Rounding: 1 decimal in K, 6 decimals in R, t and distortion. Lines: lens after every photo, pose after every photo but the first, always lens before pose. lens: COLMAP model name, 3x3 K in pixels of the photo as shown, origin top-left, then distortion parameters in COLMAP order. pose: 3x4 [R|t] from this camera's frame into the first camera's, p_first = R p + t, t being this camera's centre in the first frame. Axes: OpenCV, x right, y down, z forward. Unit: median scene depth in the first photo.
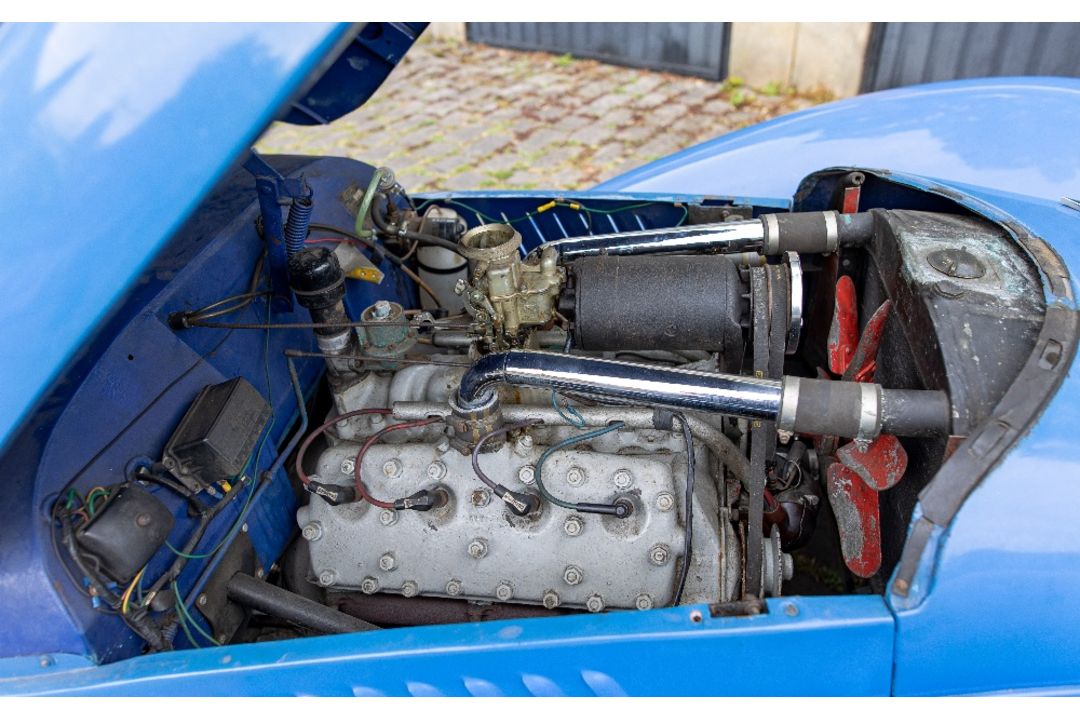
lens RADIAL K [[776.1, 0, 543.9], [0, 776.1, 357.3], [0, 0, 1]] dist [0.002761, 0.005027]
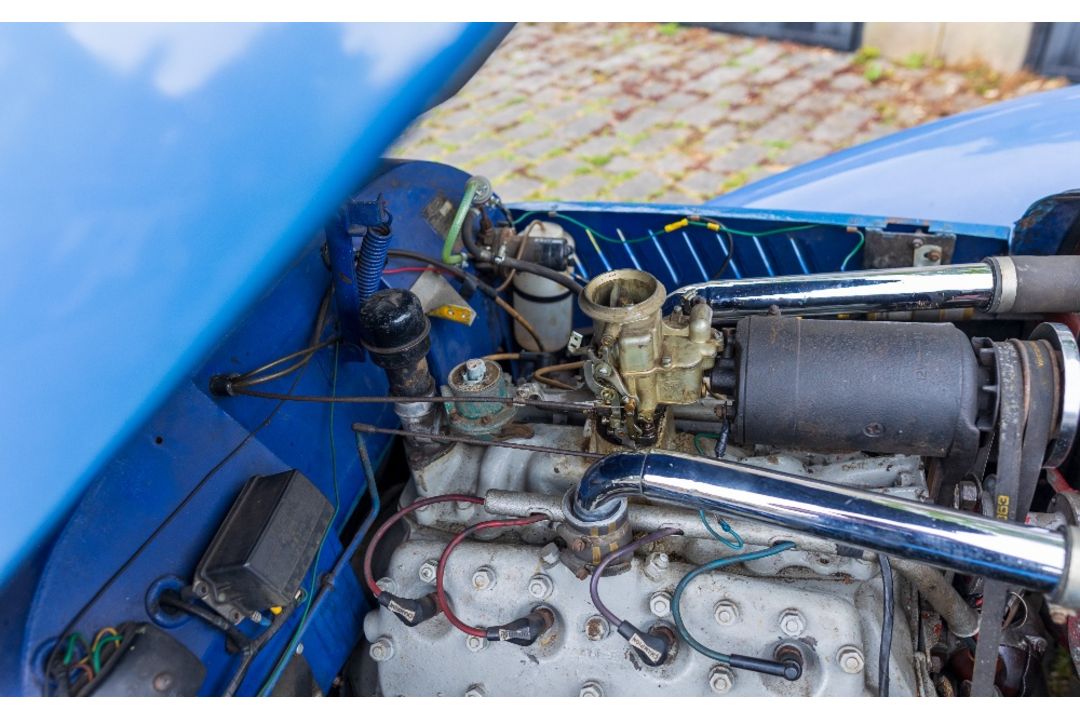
lens RADIAL K [[776.1, 0, 536.3], [0, 776.1, 363.1], [0, 0, 1]] dist [0.002761, 0.005027]
pose [[0.994466, 0.036085, -0.098667, -0.072161], [-0.031279, 0.998268, 0.049831, -0.112504], [0.100294, -0.046469, 0.993872, 0.235284]]
